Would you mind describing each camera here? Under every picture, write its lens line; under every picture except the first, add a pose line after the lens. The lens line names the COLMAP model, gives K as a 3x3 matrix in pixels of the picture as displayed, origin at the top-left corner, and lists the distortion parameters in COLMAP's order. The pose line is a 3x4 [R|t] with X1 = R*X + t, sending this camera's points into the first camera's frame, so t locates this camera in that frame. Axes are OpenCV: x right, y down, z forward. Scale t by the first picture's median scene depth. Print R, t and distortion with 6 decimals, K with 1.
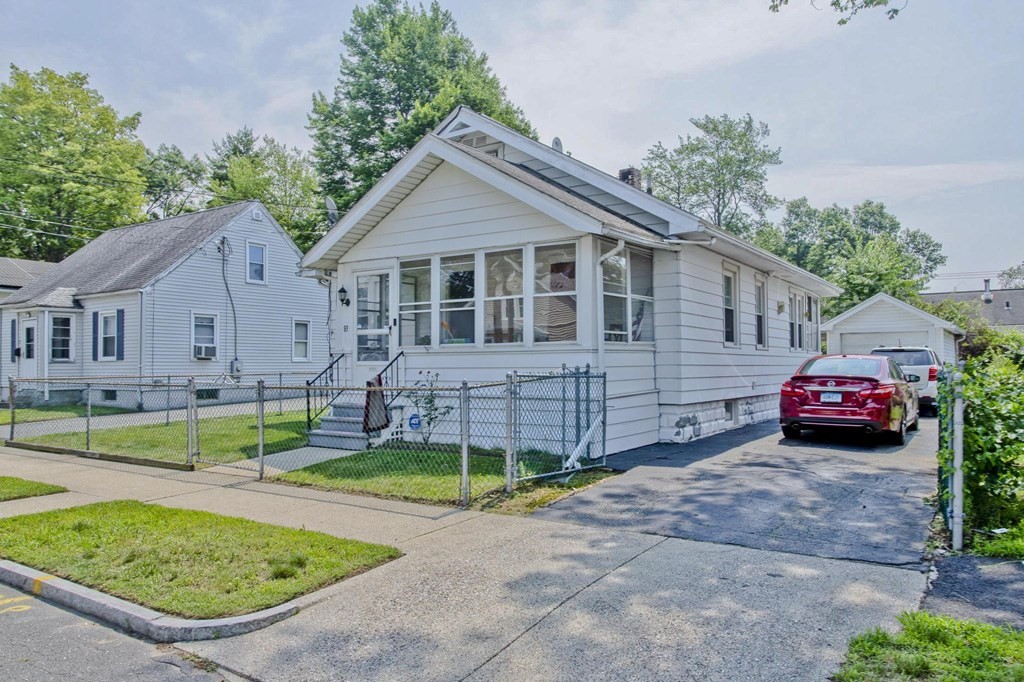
lens RADIAL K [[708.8, 0, 514.2], [0, 708.8, 368.5], [0, 0, 1]] dist [-0.000208, -0.000302]
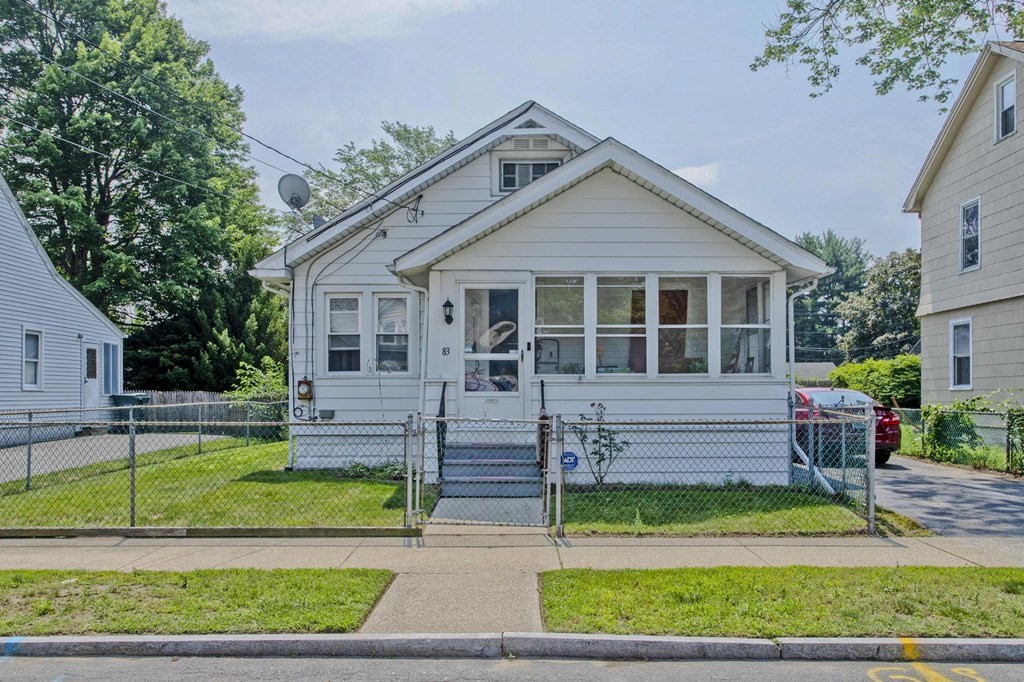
lens RADIAL K [[815.3, 0, 511.6], [0, 815.3, 393.7], [0, 0, 1]] dist [0.009661, 0.005062]
pose [[0.836486, 0.003639, 0.547977, -0.740023], [0.000450, 0.999973, -0.007328, -0.000903], [-0.547989, 0.006377, 0.836461, 0.191145]]
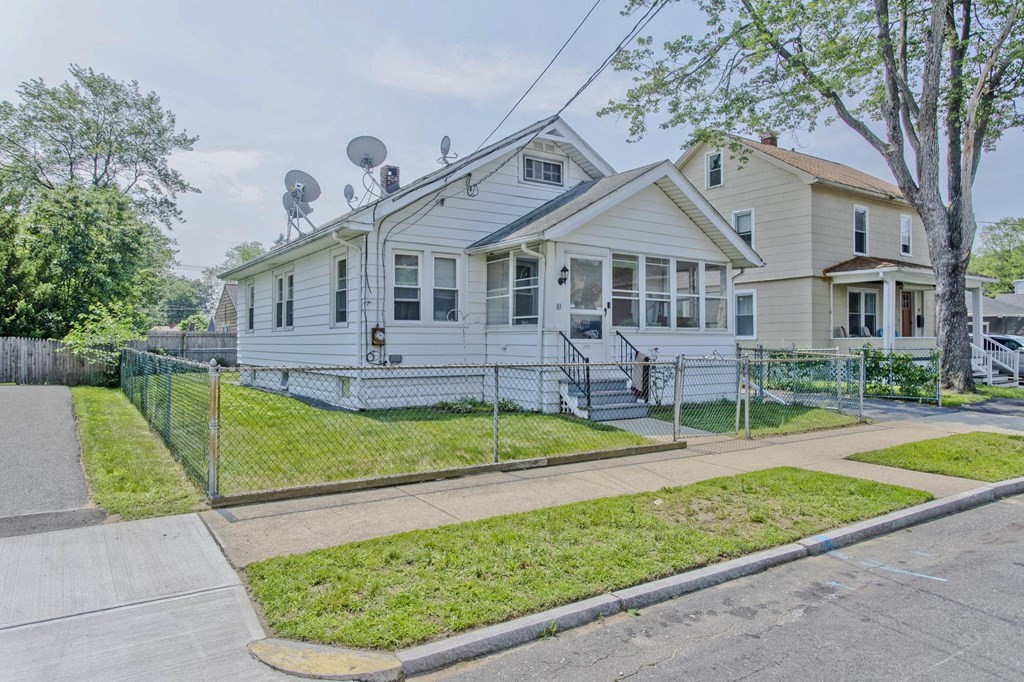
lens RADIAL K [[655.4, 0, 515.8], [0, 655.4, 341.0], [0, 0, 1]] dist [0.000407, 0.001407]
pose [[0.374181, 0.008990, 0.927312, -1.220931], [0.001599, 0.999945, -0.010339, 0.002817], [-0.927354, 0.005352, 0.374146, 0.760319]]
